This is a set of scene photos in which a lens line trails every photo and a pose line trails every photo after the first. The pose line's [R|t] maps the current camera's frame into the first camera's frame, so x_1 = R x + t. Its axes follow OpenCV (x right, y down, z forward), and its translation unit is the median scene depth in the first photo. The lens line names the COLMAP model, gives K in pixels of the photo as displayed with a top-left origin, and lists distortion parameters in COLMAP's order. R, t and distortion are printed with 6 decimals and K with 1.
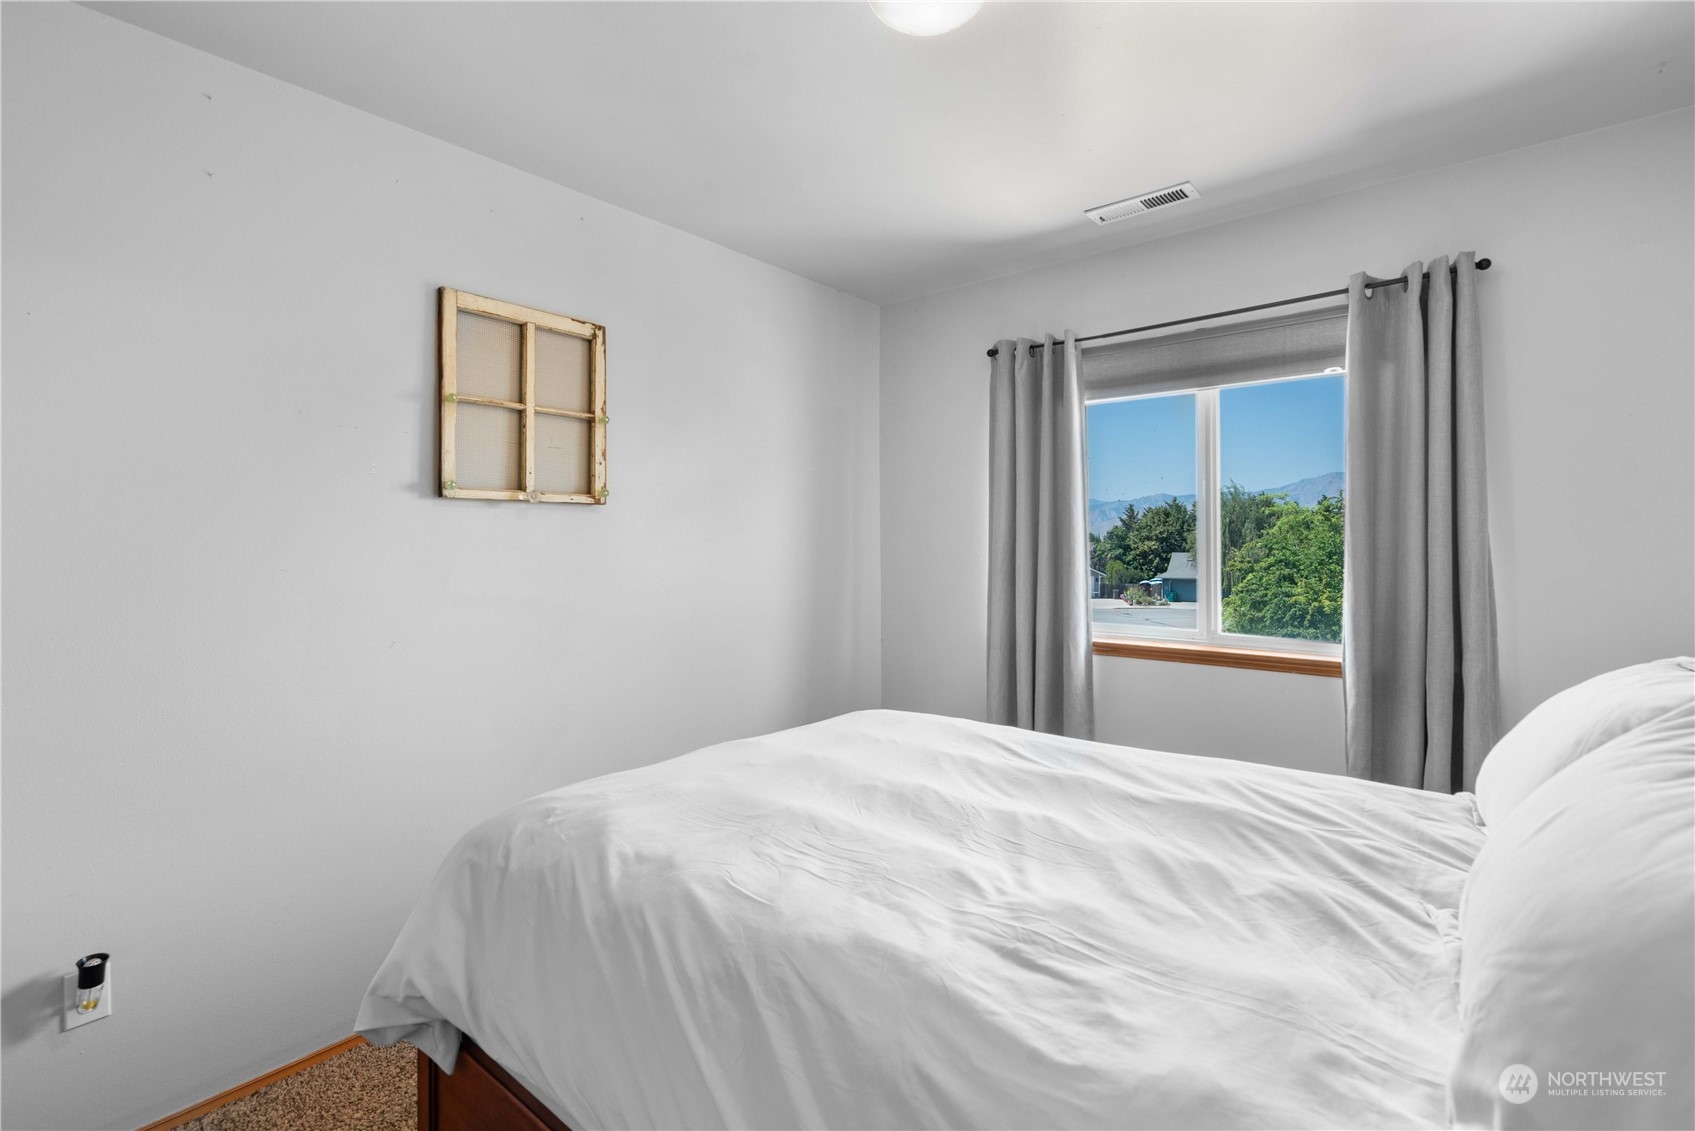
lens RADIAL K [[770.5, 0, 847.5], [0, 770.5, 565.5], [0, 0, 1]] dist [-0.003539, -0.000628]
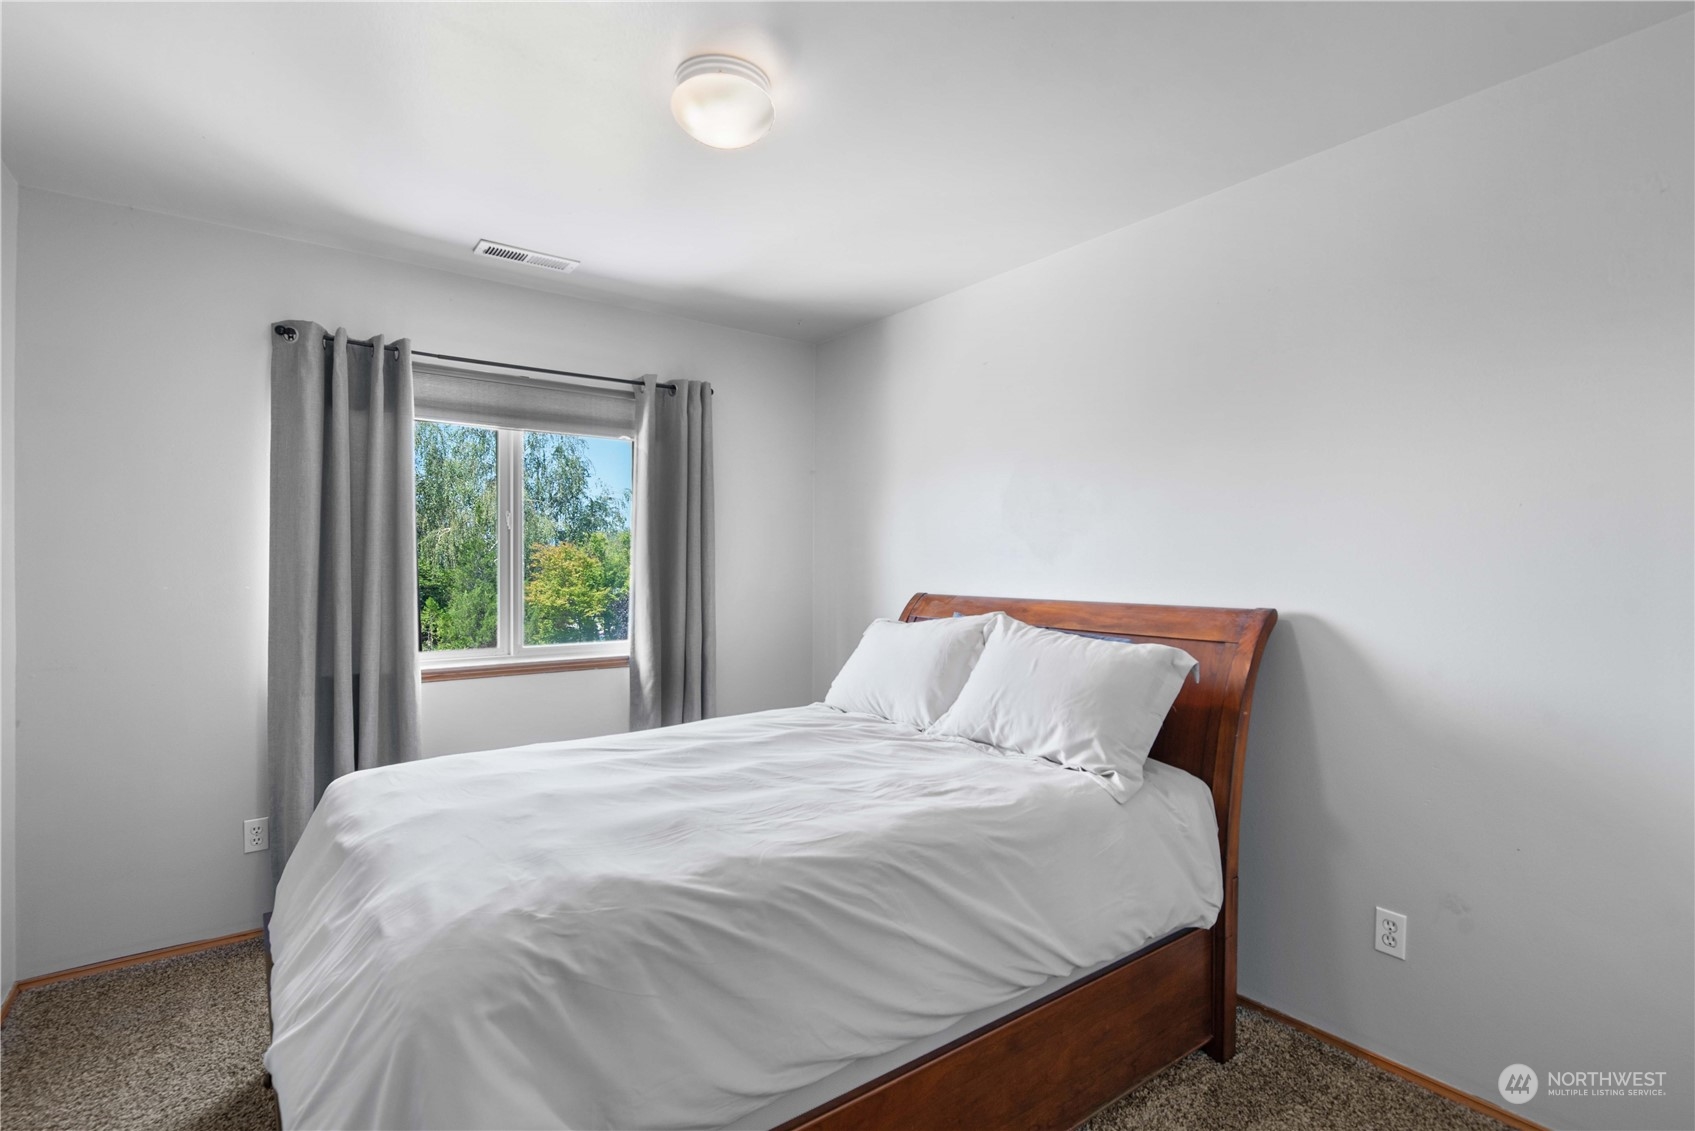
lens RADIAL K [[837.1, 0, 853.5], [0, 837.1, 584.0], [0, 0, 1]] dist [0.001208, 0.000697]
pose [[0.210383, -0.019425, 0.977426, -1.344440], [0.024690, 0.999589, 0.014551, -0.019724], [-0.977307, 0.021071, 0.210776, 0.576235]]
